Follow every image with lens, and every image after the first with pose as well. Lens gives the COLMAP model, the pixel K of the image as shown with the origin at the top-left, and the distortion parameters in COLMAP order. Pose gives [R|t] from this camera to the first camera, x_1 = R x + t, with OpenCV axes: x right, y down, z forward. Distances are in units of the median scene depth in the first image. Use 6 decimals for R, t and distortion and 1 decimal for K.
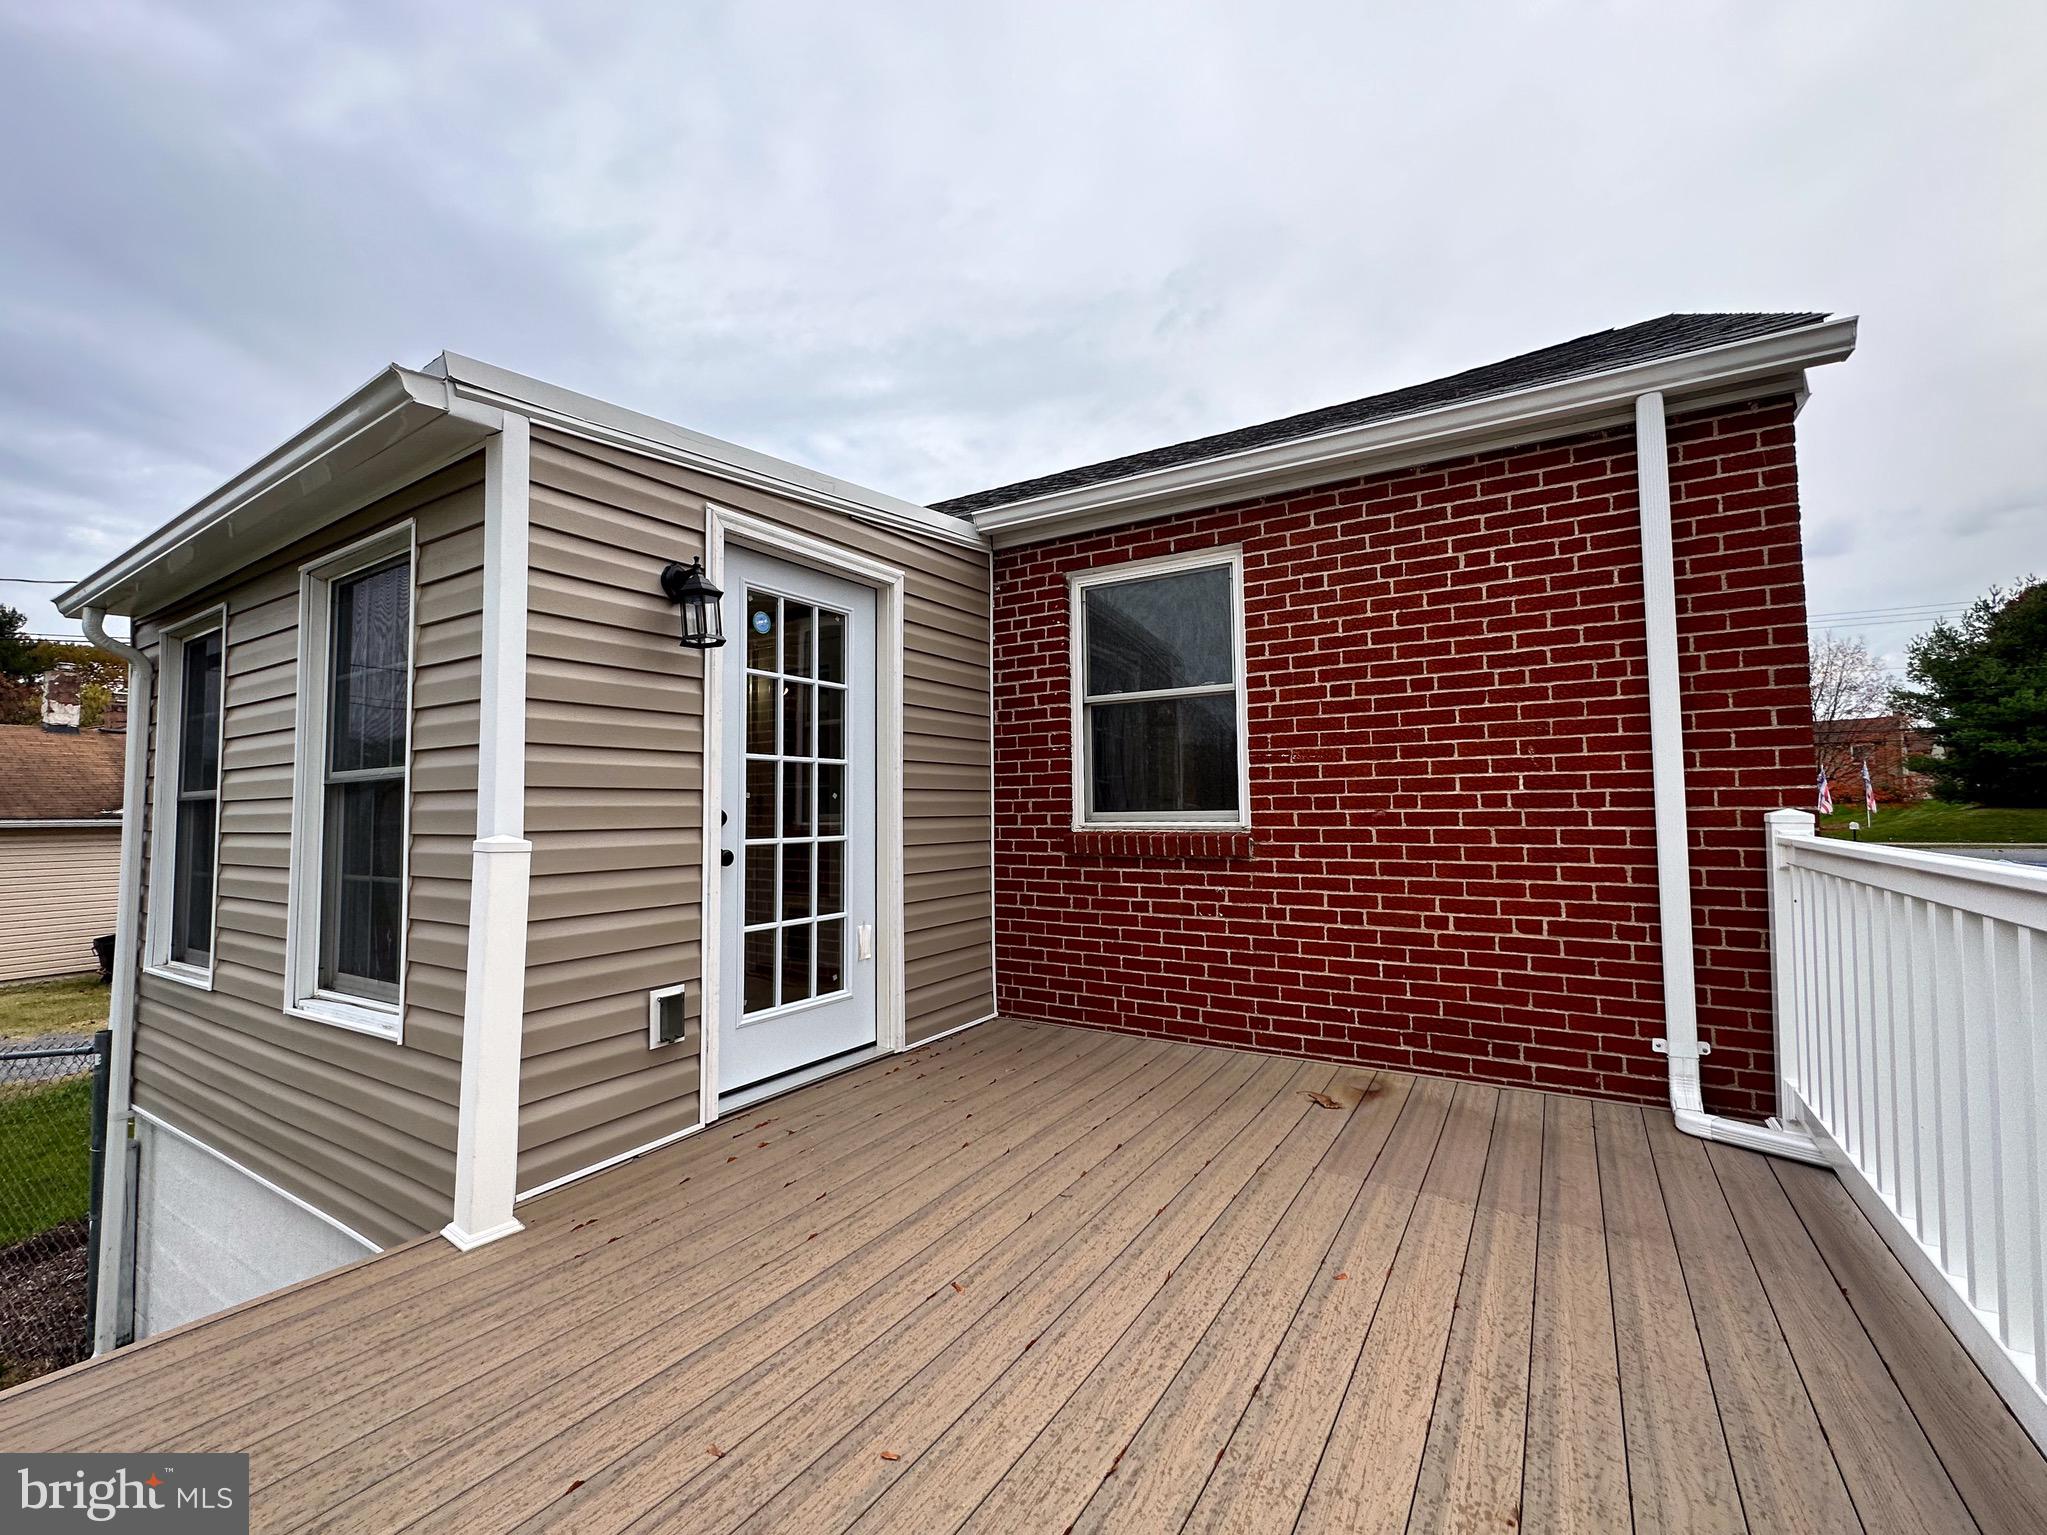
lens RADIAL K [[857.9, 0, 1023.5], [0, 857.9, 767.5], [0, 0, 1]] dist [0.000028, 0.000168]
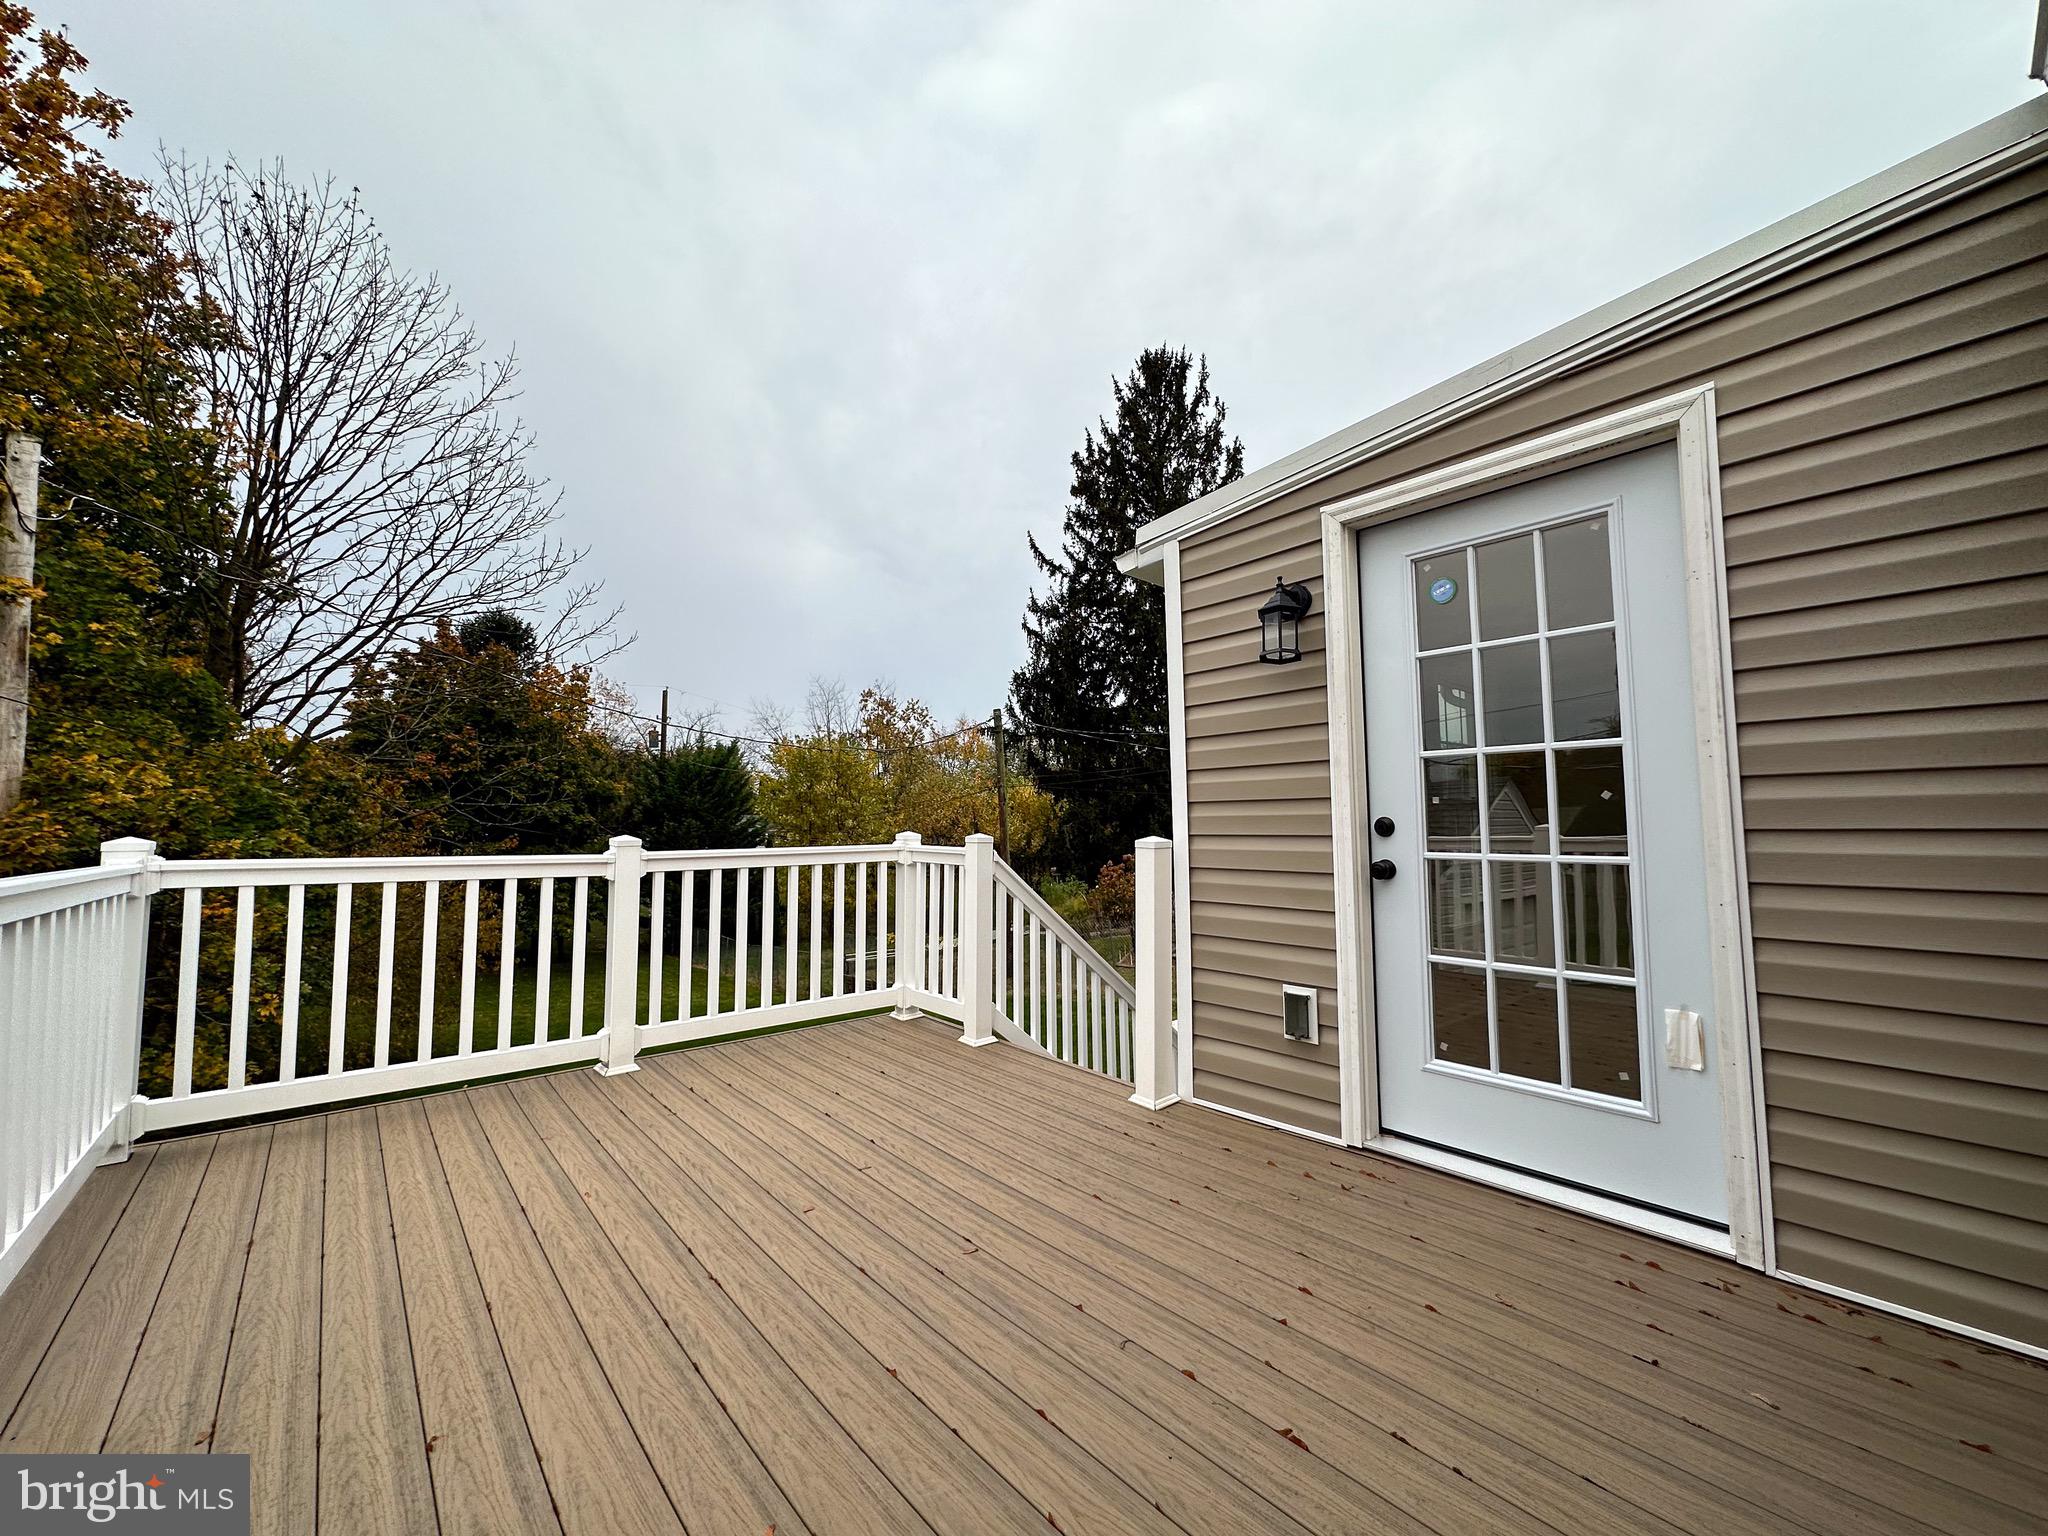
lens RADIAL K [[816.8, 0, 1024.0], [0, 816.8, 768.0], [0, 0, 1]] dist [-0.002151, 0.000303]
pose [[-0.297628, -0.057025, -0.952977, 0.689015], [0.056811, 0.995388, -0.077306, 0.048937], [0.952990, -0.077148, -0.293016, 1.035198]]
